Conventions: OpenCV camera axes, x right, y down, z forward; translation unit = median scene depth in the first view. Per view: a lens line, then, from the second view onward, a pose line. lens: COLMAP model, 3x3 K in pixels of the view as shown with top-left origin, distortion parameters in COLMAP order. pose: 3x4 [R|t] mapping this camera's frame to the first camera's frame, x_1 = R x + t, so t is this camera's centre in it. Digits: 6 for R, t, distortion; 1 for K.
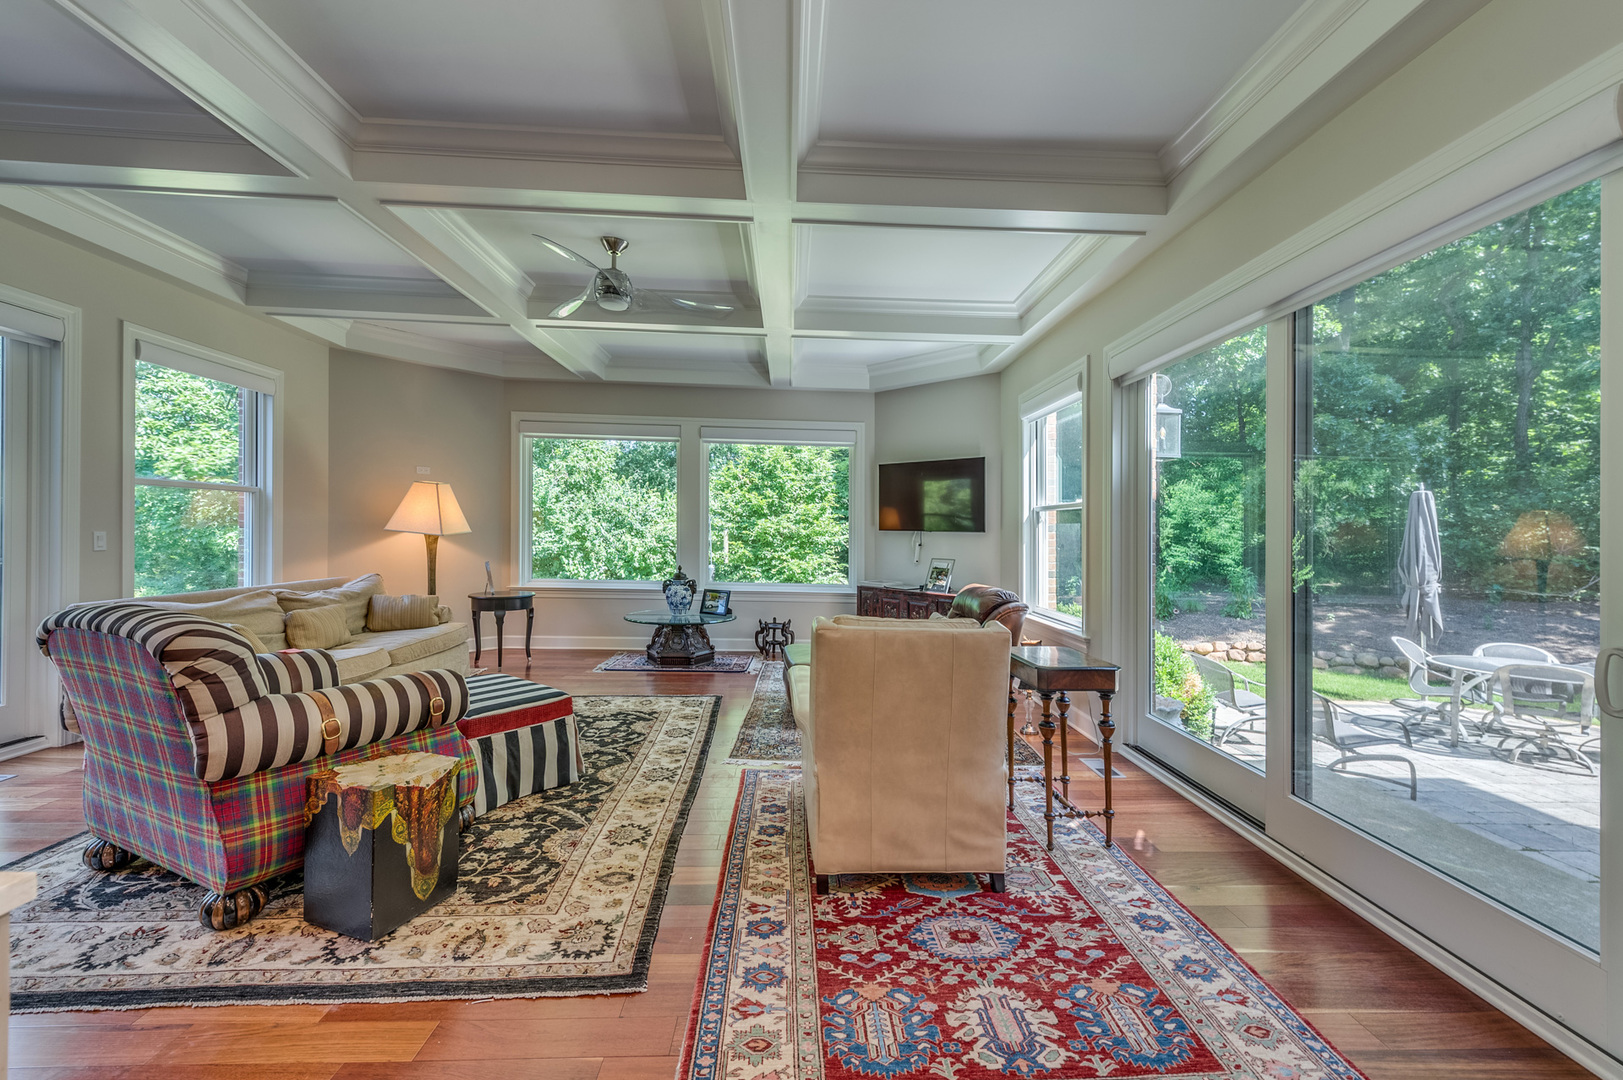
lens RADIAL K [[639.5, 0, 811.5], [0, 639.5, 540.0], [0, 0, 1]] dist [0.017613, -0.005097]
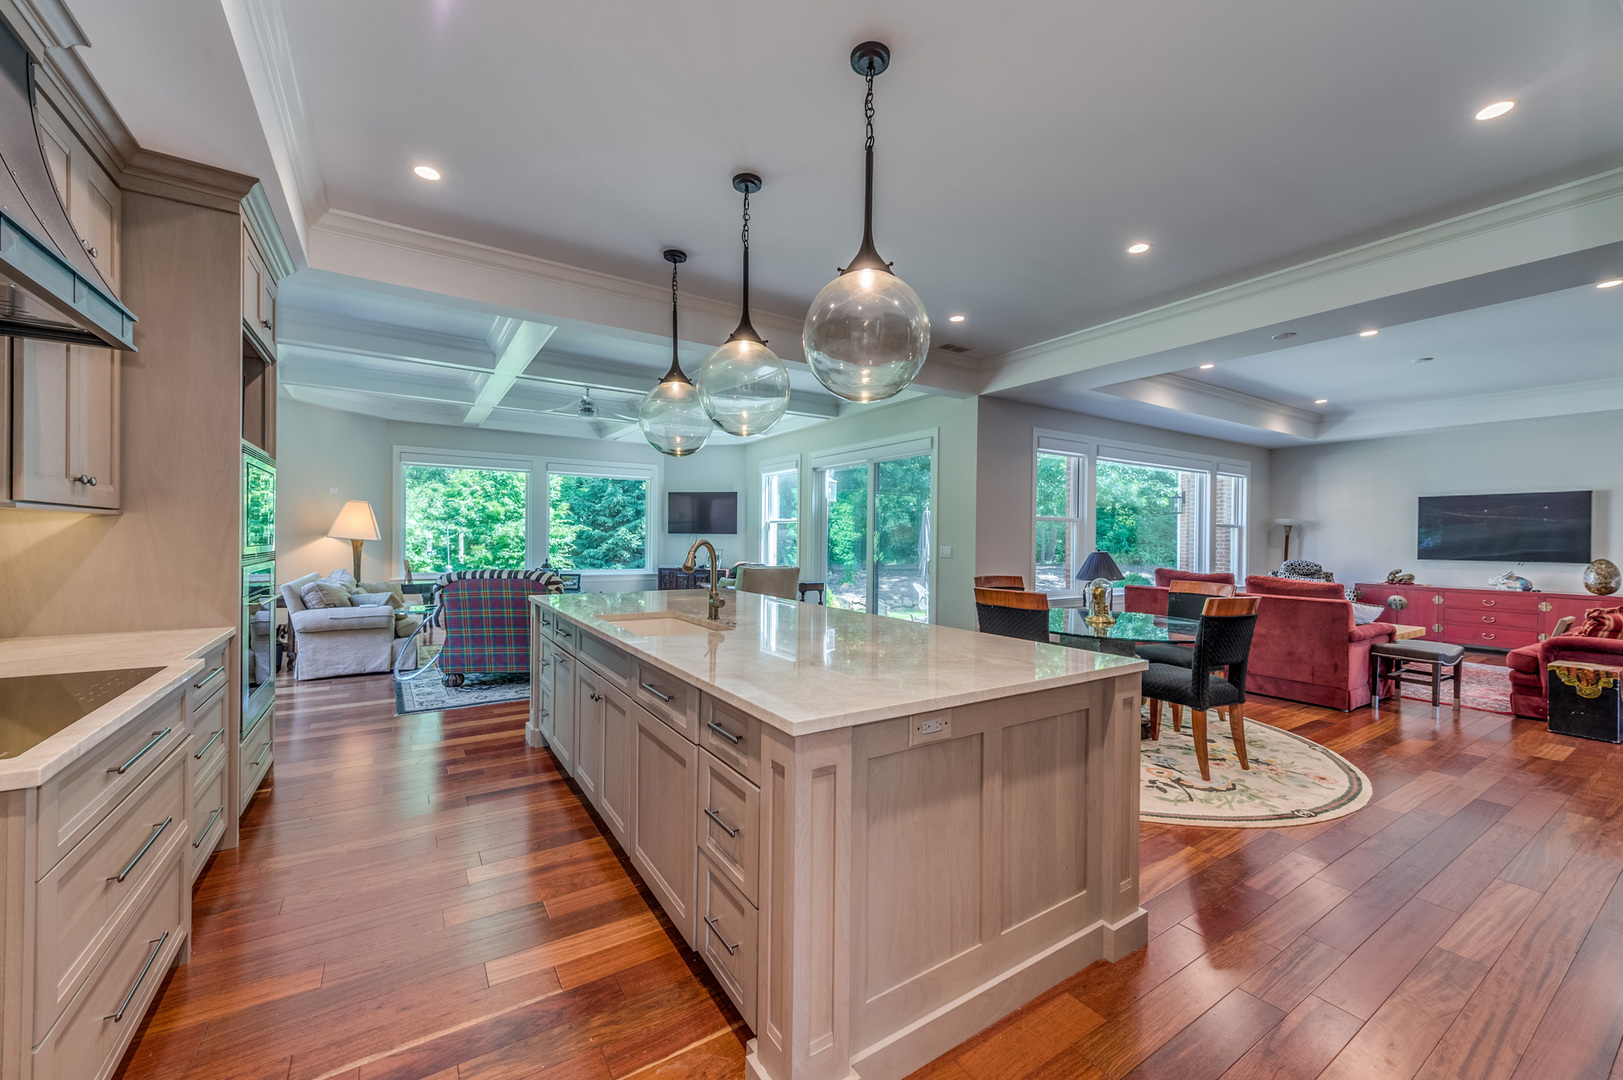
lens RADIAL K [[633.0, 0, 810.3], [0, 633.0, 545.6], [0, 0, 1]] dist [0.016295, -0.004866]
pose [[0.856647, -0.019684, 0.515528, -0.481572], [0.014707, 0.999797, 0.013735, -0.002496], [-0.515694, -0.004184, 0.856763, -0.637912]]
